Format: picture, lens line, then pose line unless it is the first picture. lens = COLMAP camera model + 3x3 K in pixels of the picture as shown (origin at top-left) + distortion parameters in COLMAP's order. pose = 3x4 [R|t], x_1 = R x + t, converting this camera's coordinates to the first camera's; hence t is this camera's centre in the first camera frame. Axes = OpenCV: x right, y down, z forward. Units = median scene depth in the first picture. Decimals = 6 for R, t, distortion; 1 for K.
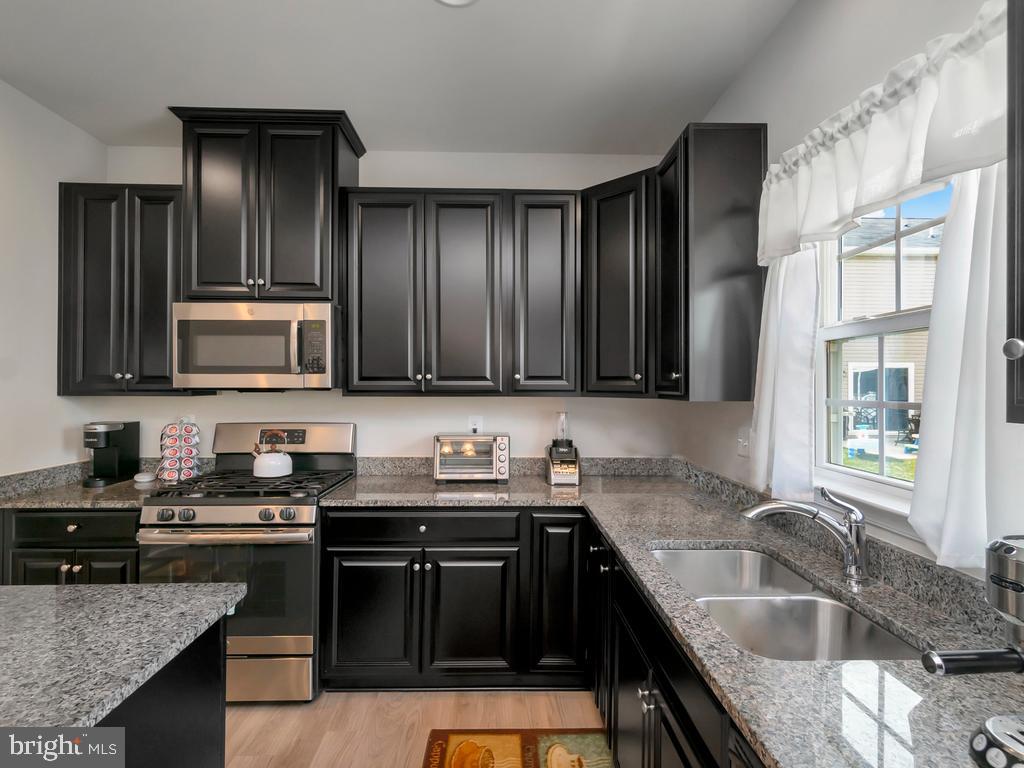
lens RADIAL K [[503.9, 0, 509.5], [0, 503.9, 382.2], [0, 0, 1]] dist [-0.009523, -0.000161]
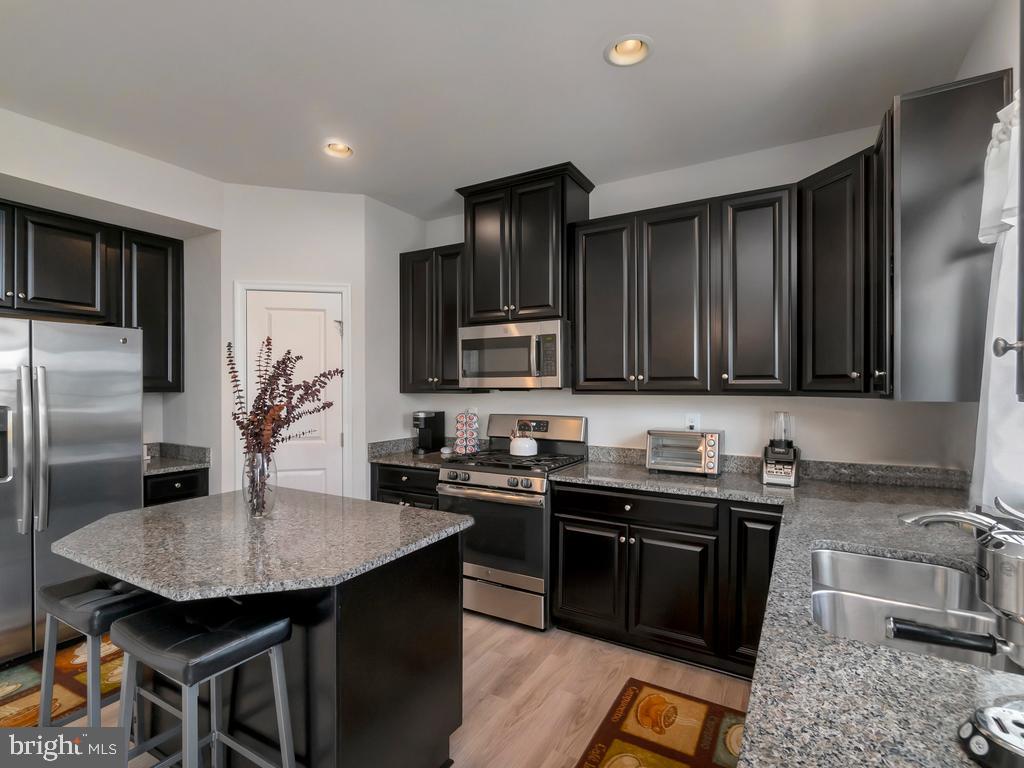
lens RADIAL K [[503.9, 0, 514.7], [0, 503.9, 386.9], [0, 0, 1]] dist [-0.009523, -0.000161]
pose [[0.846626, -0.003033, -0.532179, 0.214871], [0.007576, 0.999951, 0.006355, 0.000971], [0.532134, -0.009412, 0.846608, -0.119937]]
